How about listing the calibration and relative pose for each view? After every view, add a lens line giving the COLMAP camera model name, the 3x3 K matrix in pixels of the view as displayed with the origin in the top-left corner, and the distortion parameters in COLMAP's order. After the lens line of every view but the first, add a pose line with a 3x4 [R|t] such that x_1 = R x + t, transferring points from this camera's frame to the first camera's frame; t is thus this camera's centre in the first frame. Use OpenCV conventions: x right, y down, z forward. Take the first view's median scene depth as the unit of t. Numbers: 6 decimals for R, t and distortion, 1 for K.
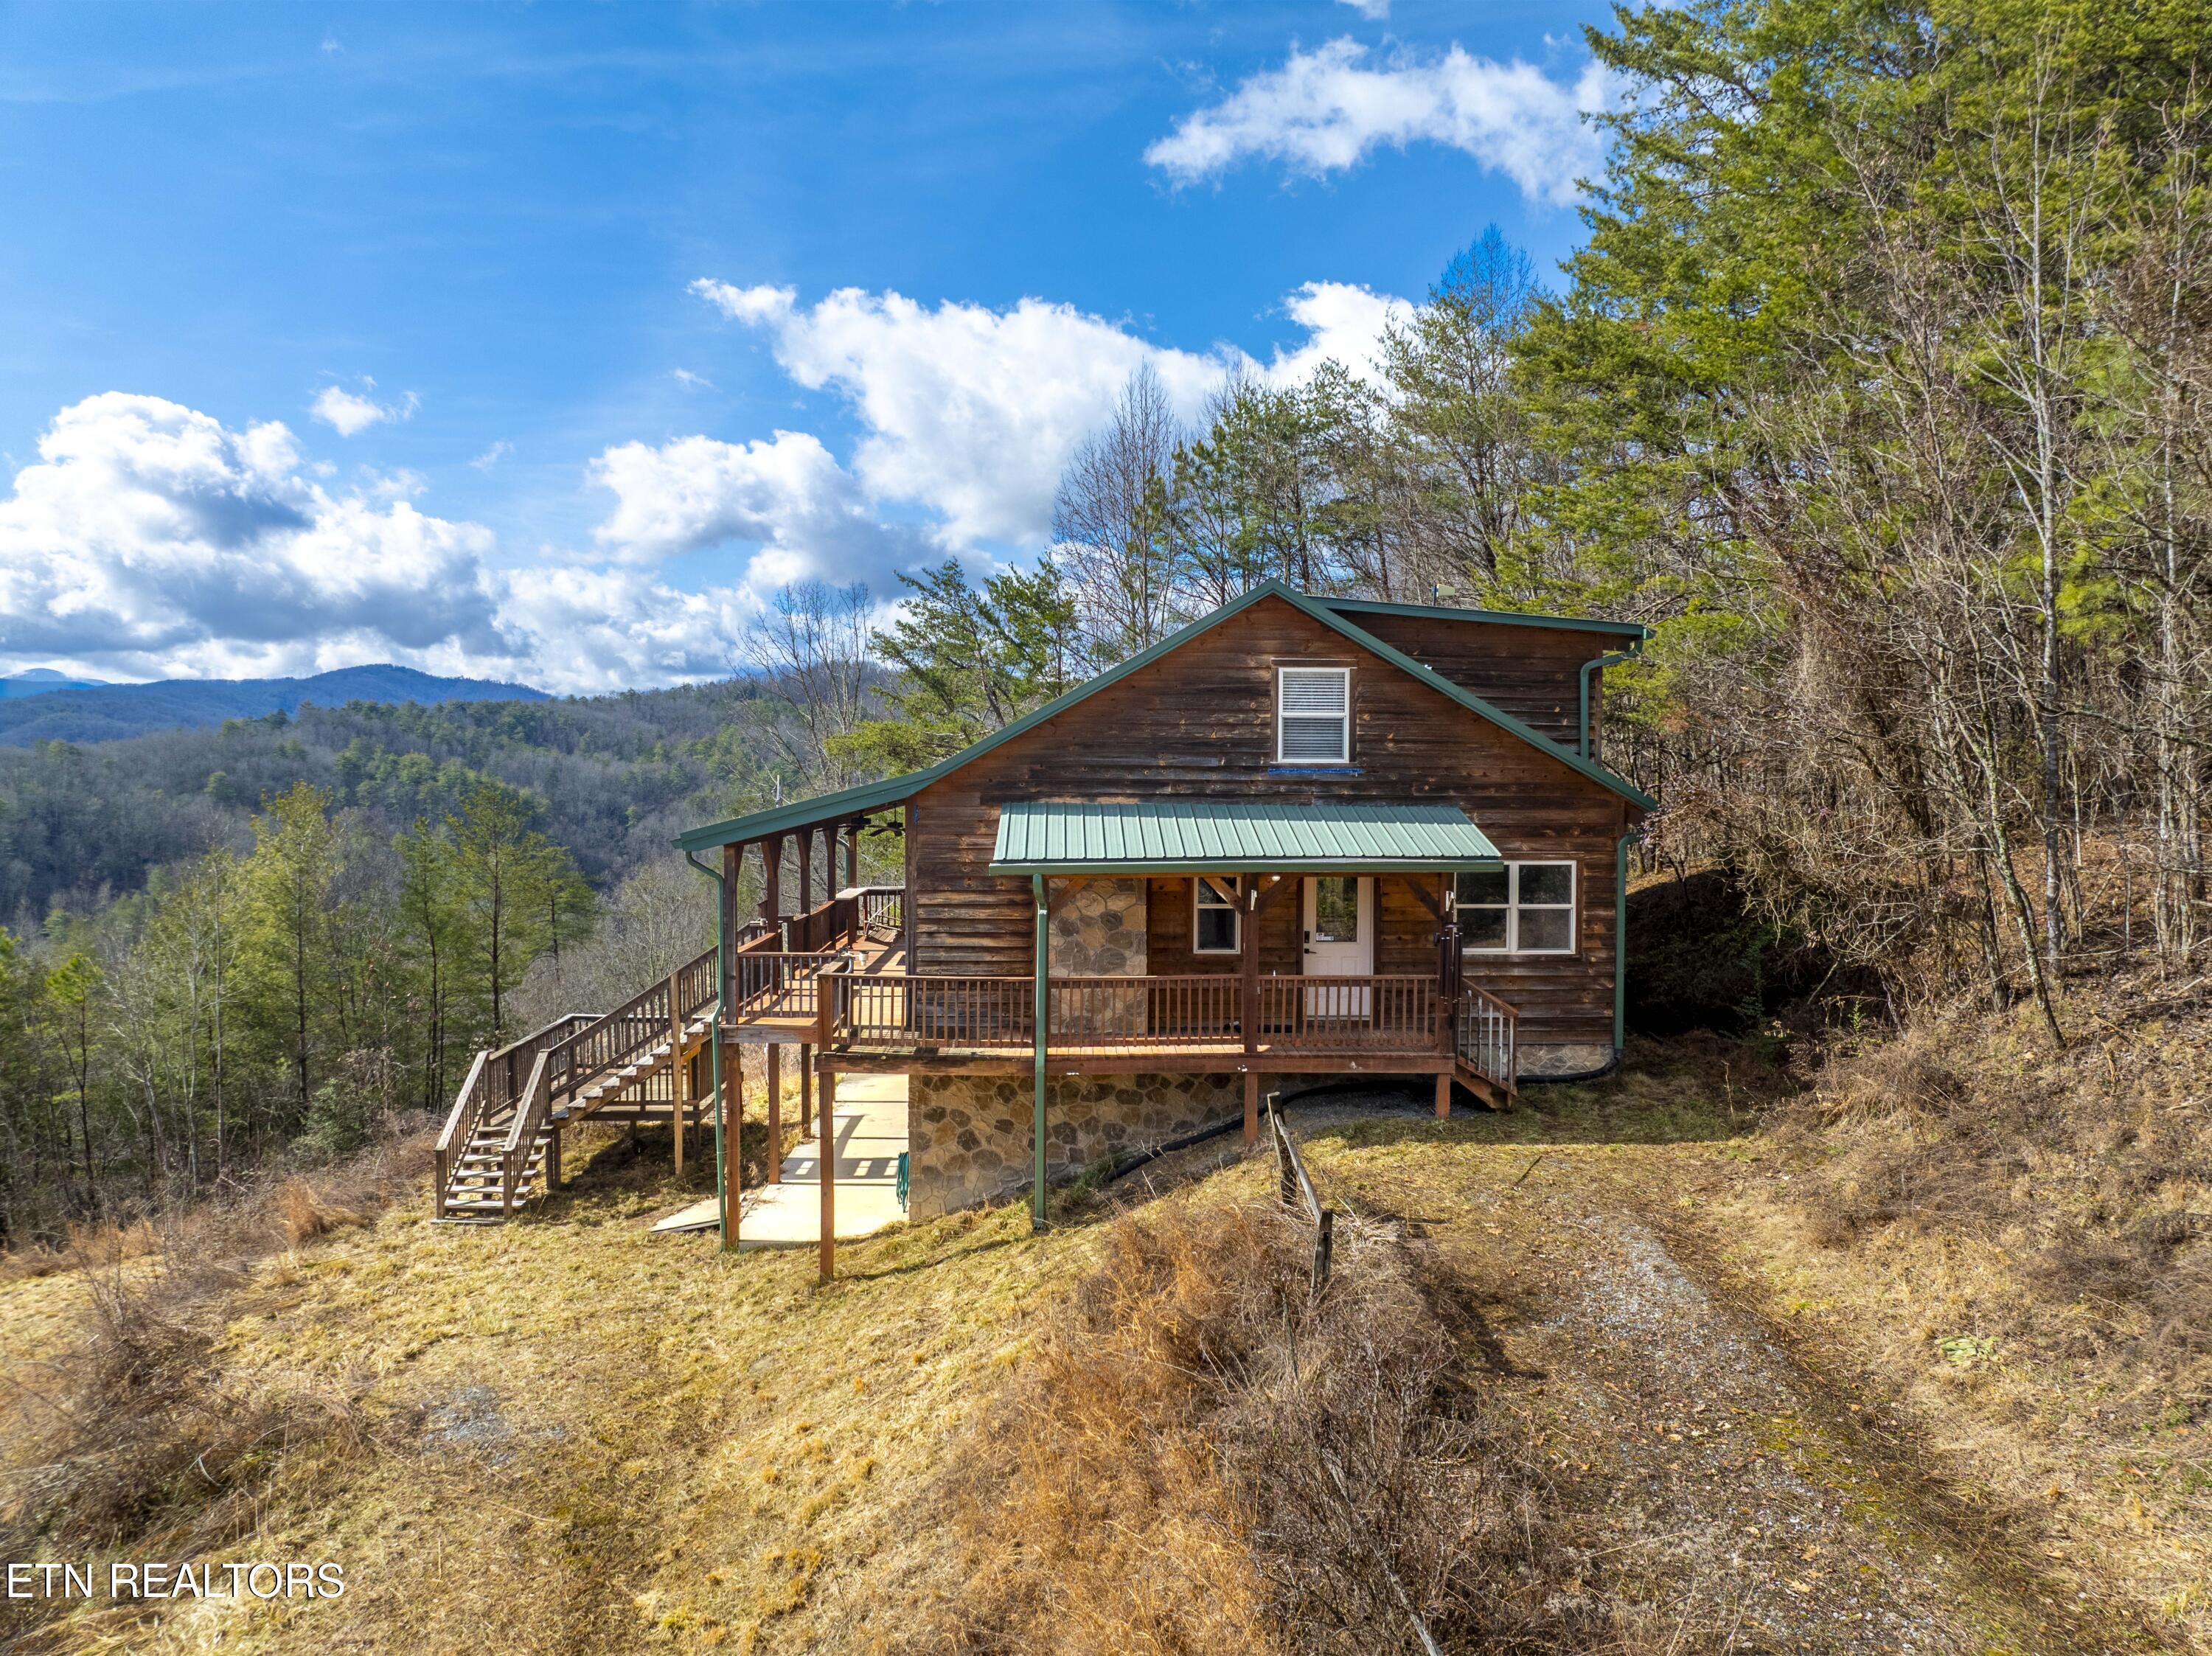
lens RADIAL K [[1550.5, 0, 1103.5], [0, 1550.5, 811.6], [0, 0, 1]] dist [-0.061003, 0.017484]
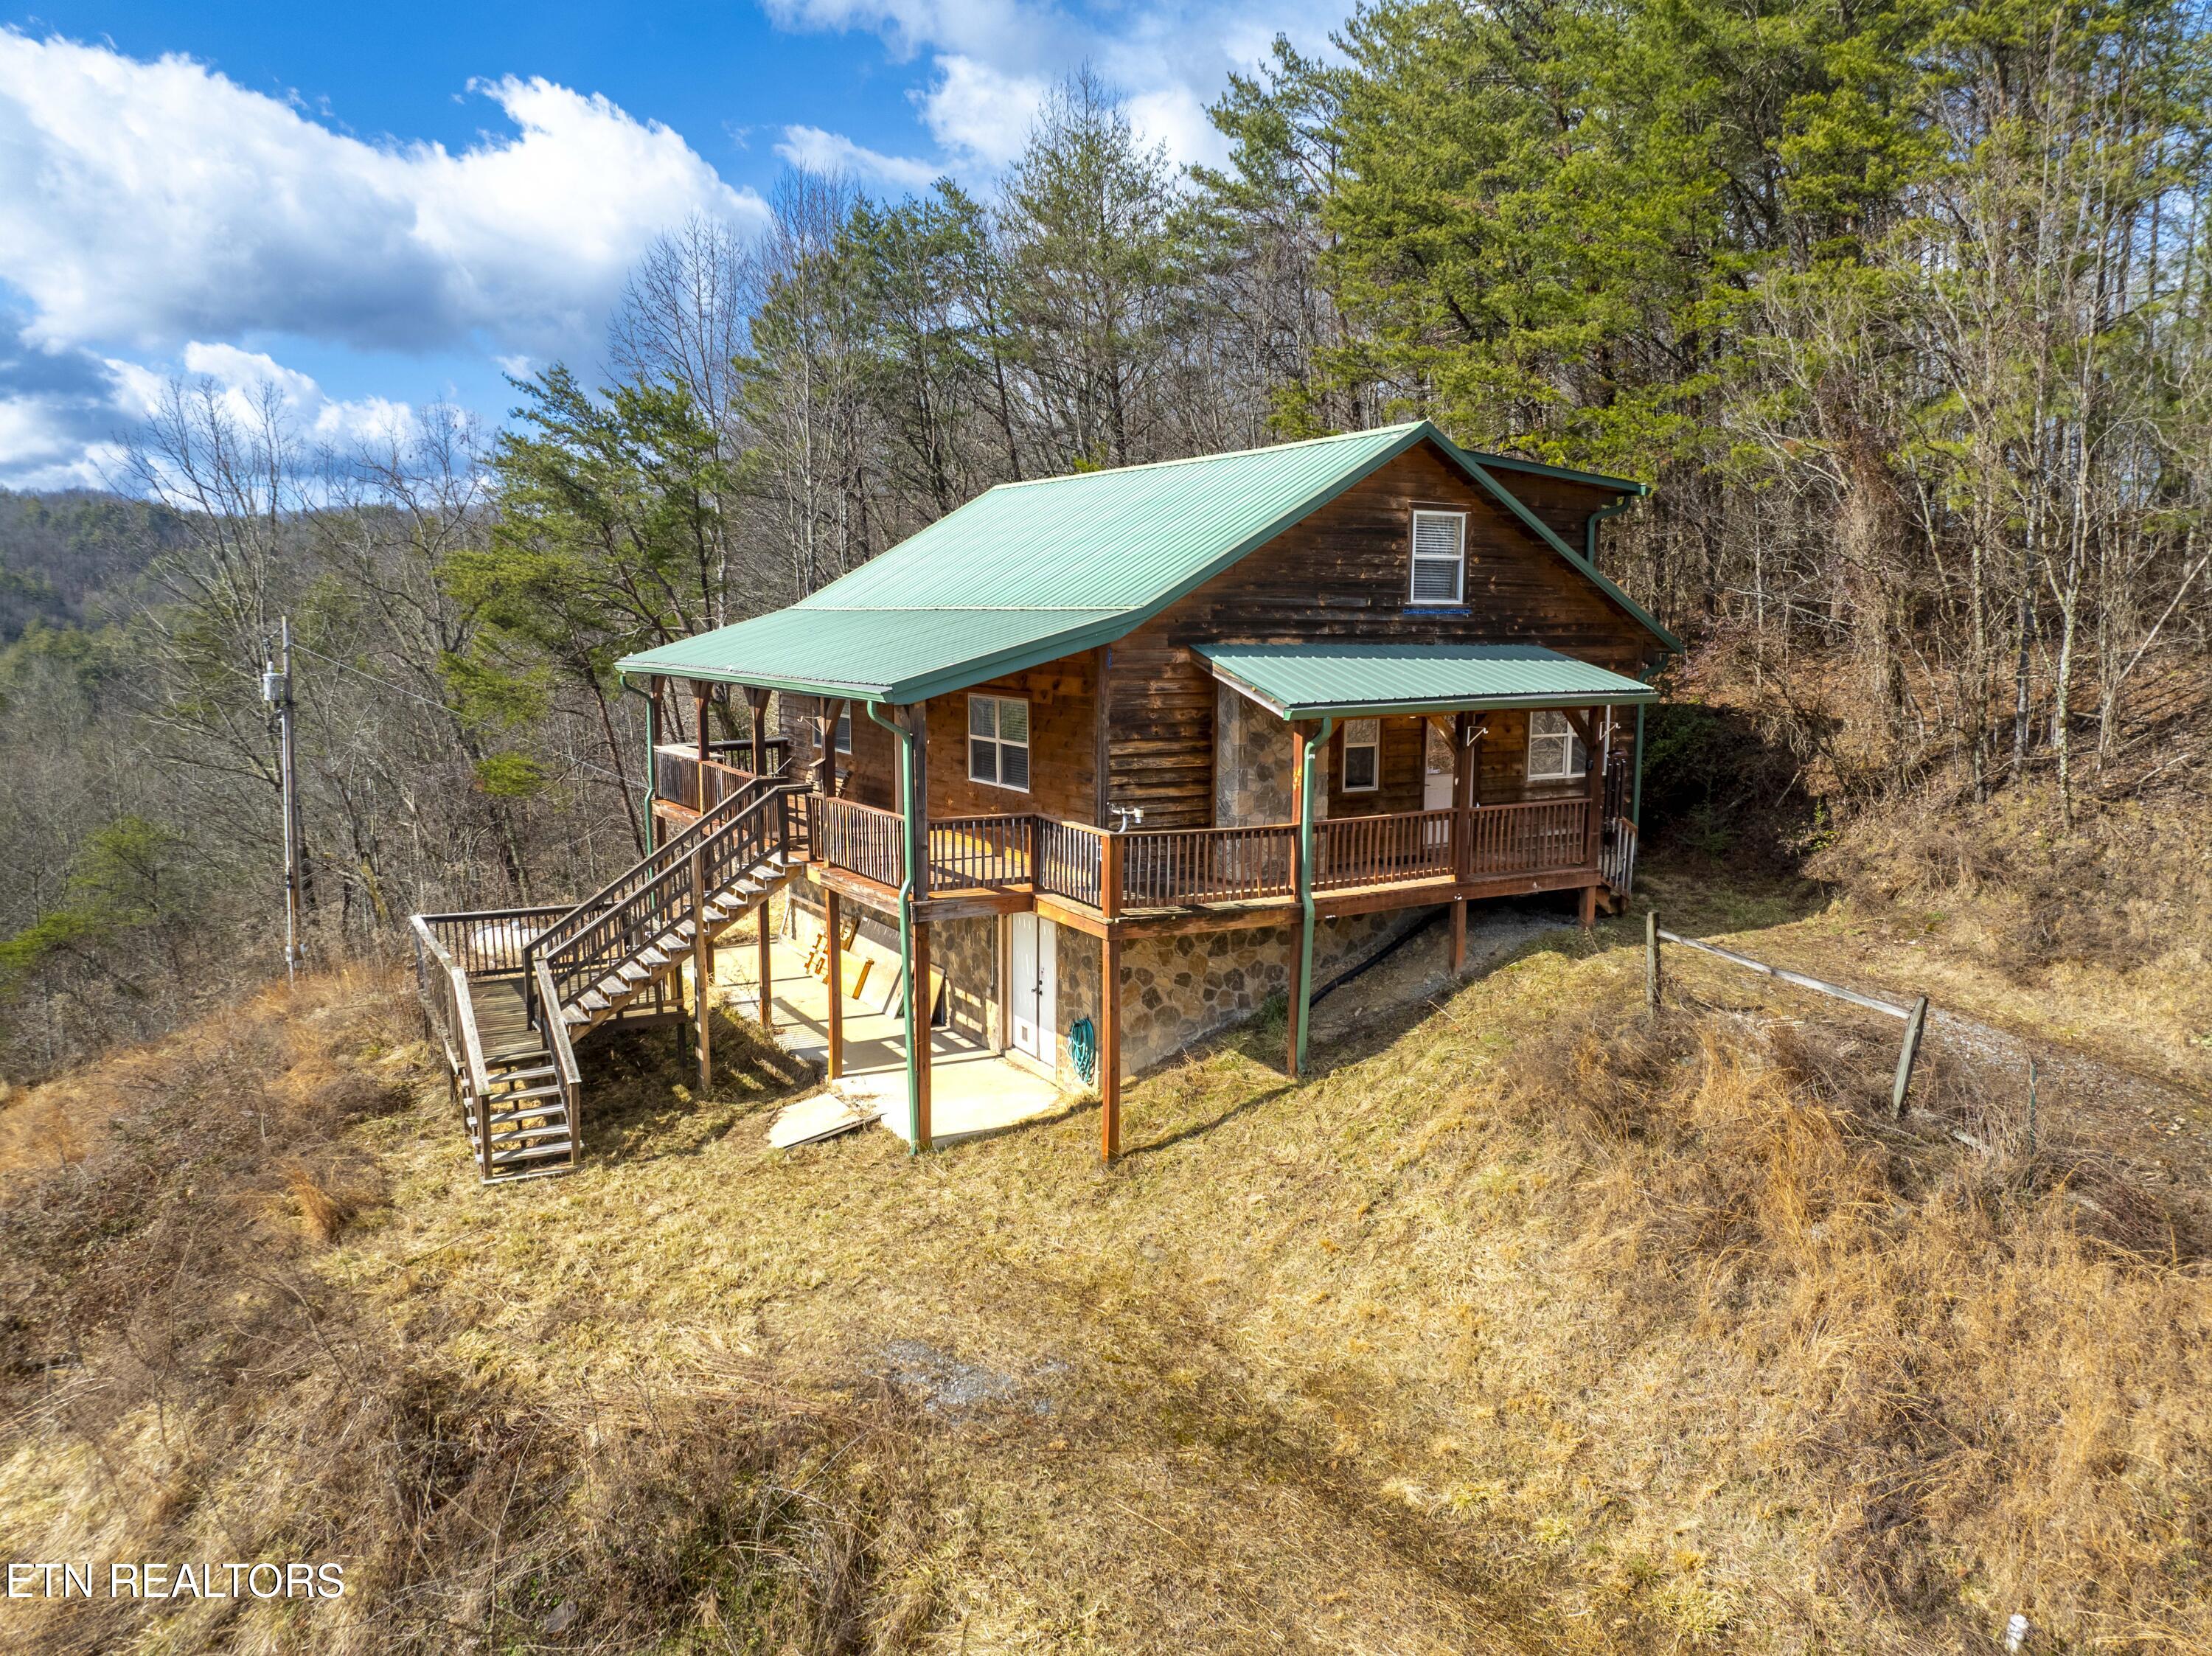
lens RADIAL K [[1550.5, 0, 1106.2], [0, 1550.5, 839.7], [0, 0, 1]] dist [-0.061003, 0.017484]
pose [[0.881251, -0.068400, 0.467673, -0.559553], [0.011594, 0.992304, 0.123282, -0.004727], [-0.472506, -0.103220, 0.875262, 0.179851]]
